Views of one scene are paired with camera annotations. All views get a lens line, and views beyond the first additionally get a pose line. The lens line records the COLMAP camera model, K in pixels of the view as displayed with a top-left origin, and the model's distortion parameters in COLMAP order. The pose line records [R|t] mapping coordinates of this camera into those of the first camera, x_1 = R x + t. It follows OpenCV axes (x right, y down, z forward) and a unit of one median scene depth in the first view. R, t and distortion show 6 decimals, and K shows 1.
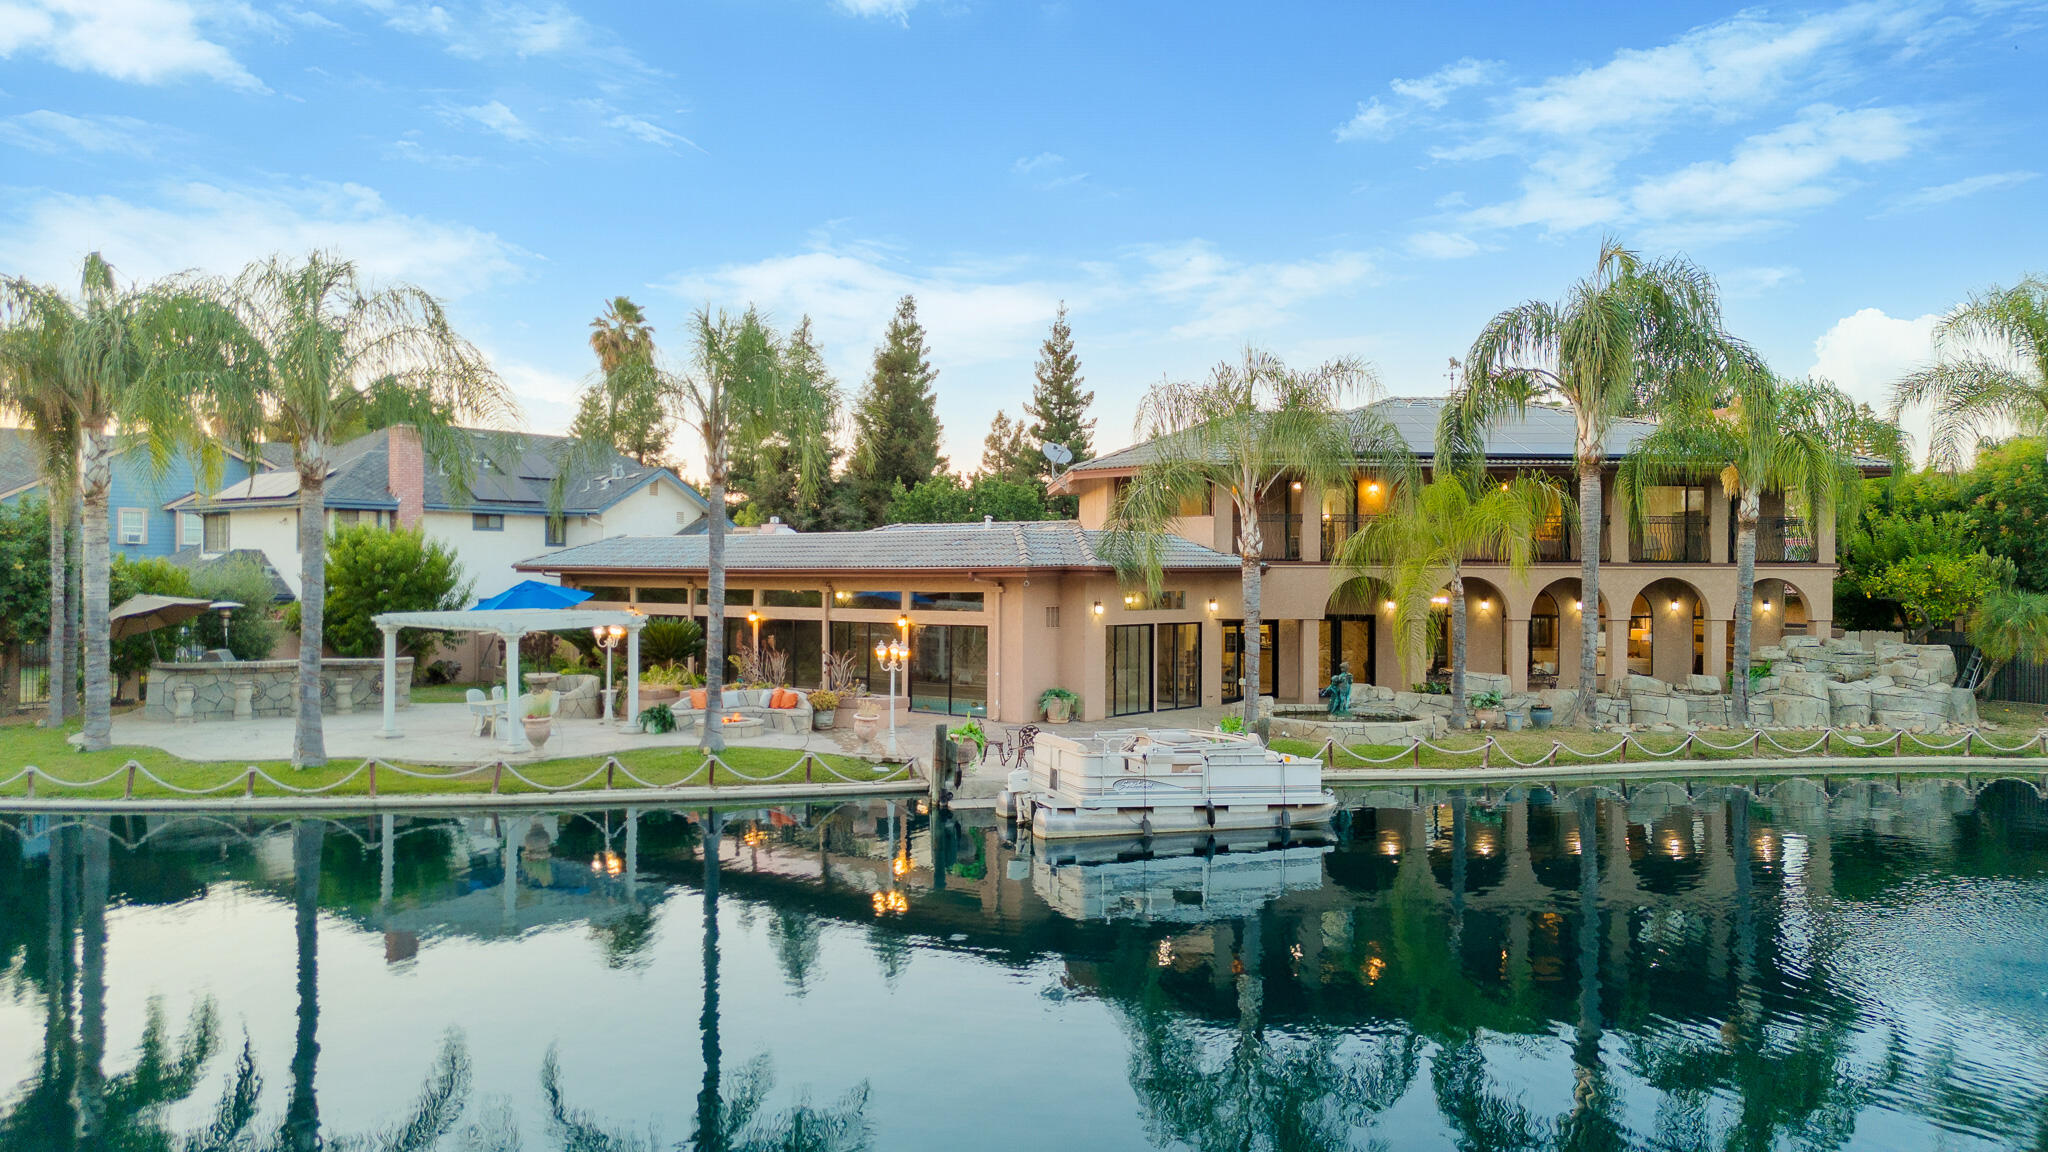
lens RADIAL K [[1442.8, 0, 1024.0], [0, 1442.8, 576.0], [0, 0, 1]] dist [0.042247, -0.043574]
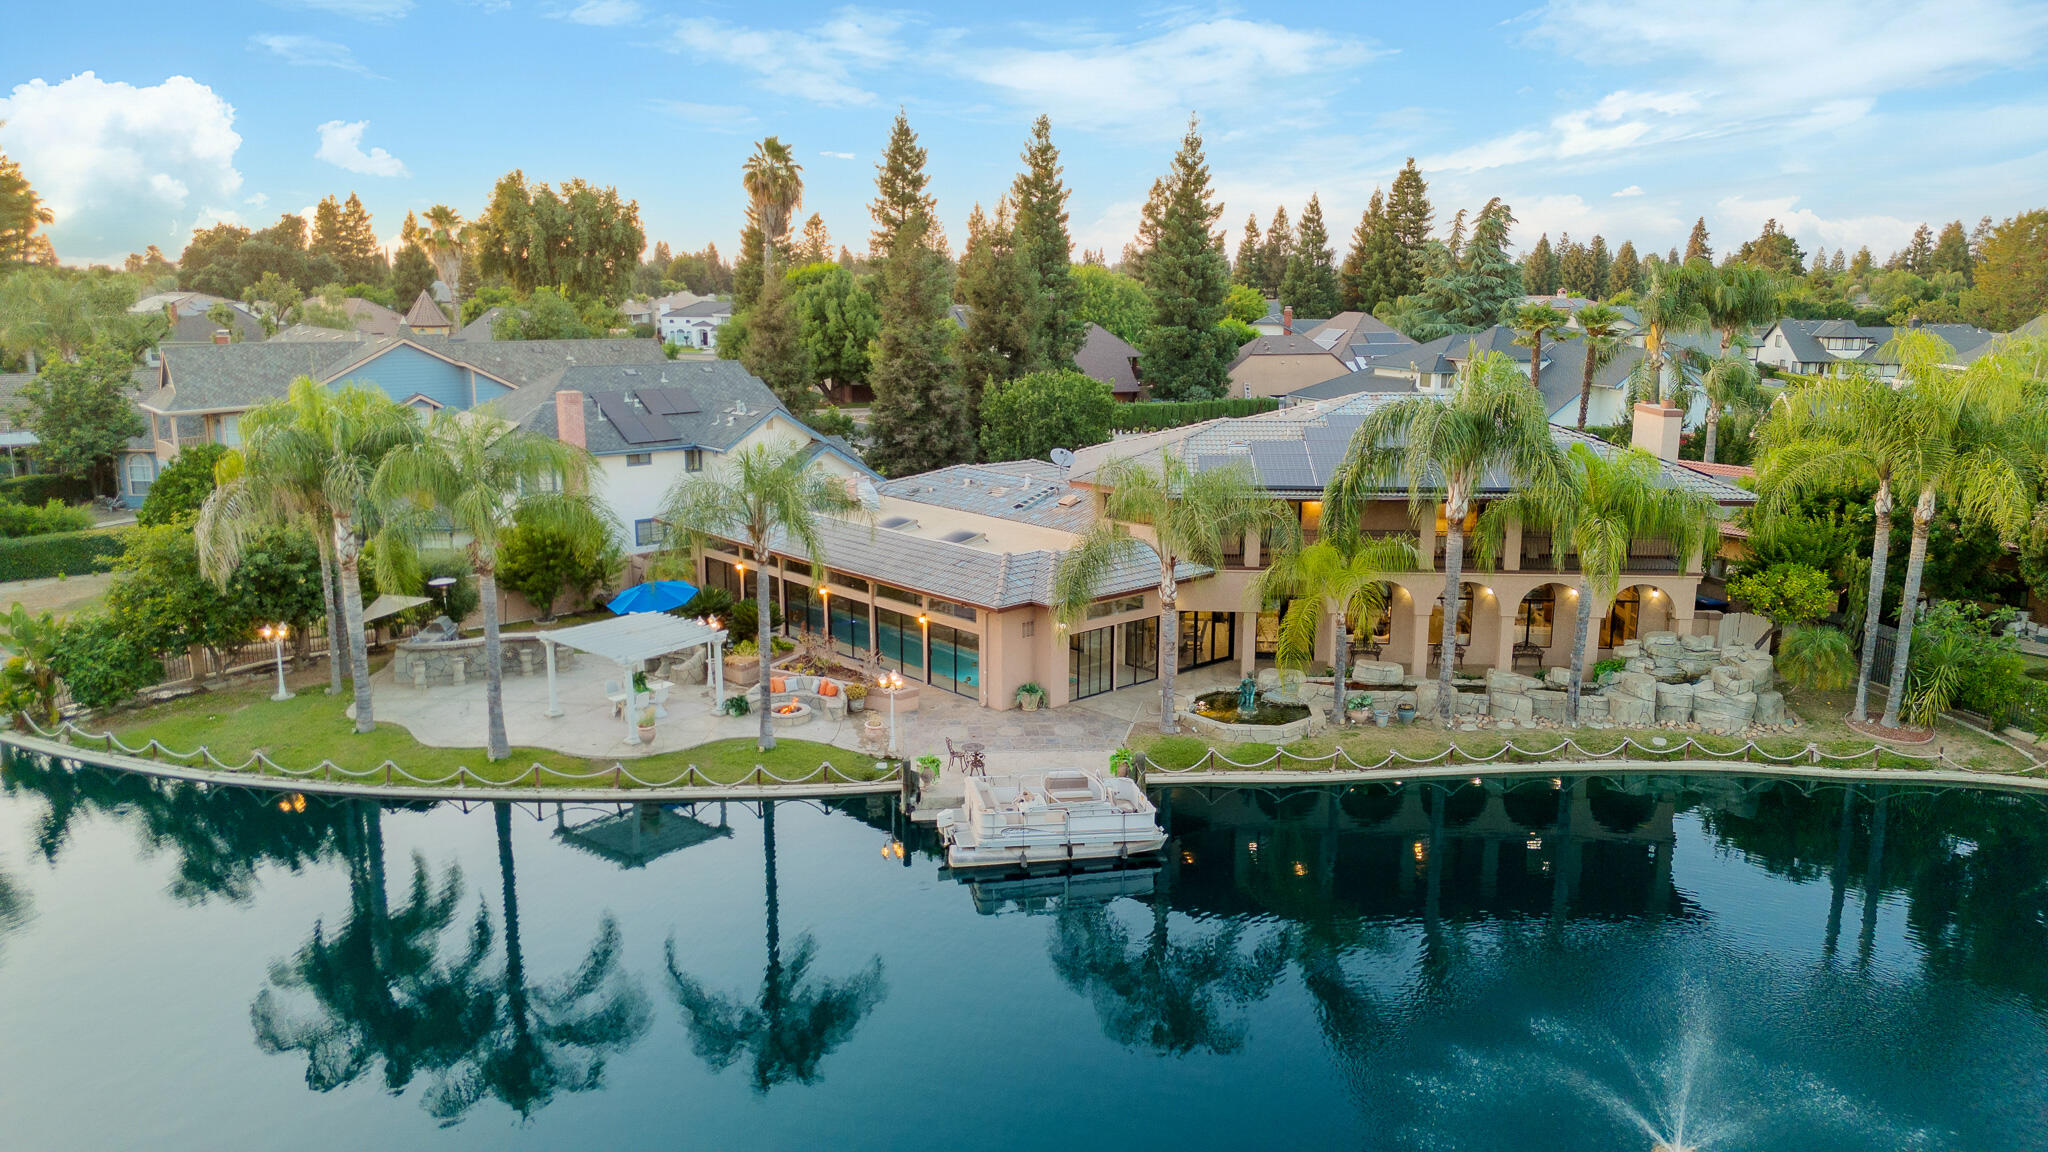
lens RADIAL K [[1442.8, 0, 1024.0], [0, 1442.8, 576.0], [0, 0, 1]] dist [0.042247, -0.043574]
pose [[0.990652, 0.026183, -0.133880, 0.184429], [0.001839, 0.978755, 0.205024, -0.278803], [0.136404, -0.203353, 0.969557, -0.259304]]
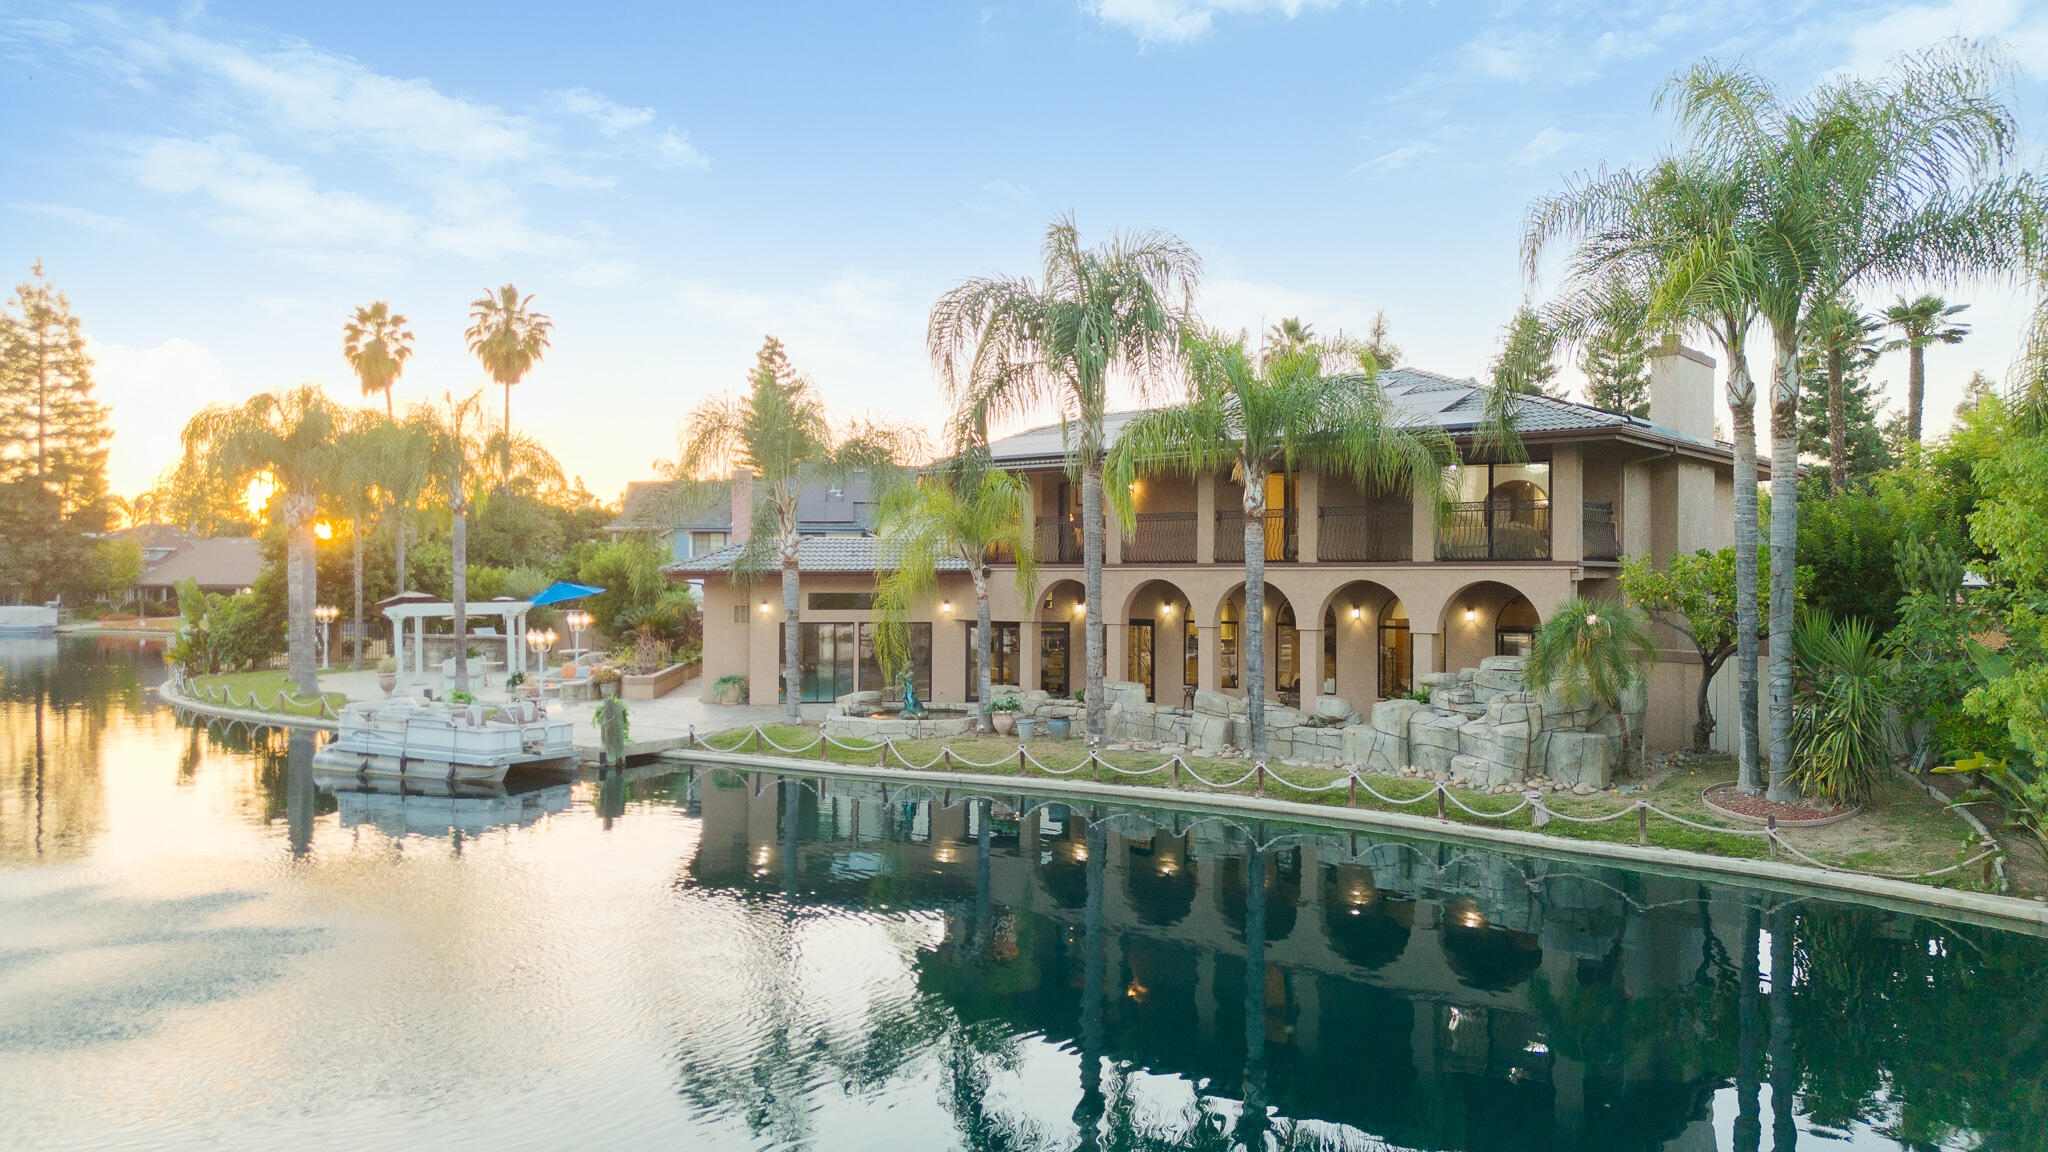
lens RADIAL K [[1455.0, 0, 1024.0], [0, 1455.0, 576.0], [0, 0, 1]] dist [0.103704, -0.043784]
pose [[0.719156, -0.003318, -0.694841, 0.967841], [-0.000673, 0.999985, -0.005472, 0.003853], [0.694848, 0.004403, 0.719143, 0.296720]]
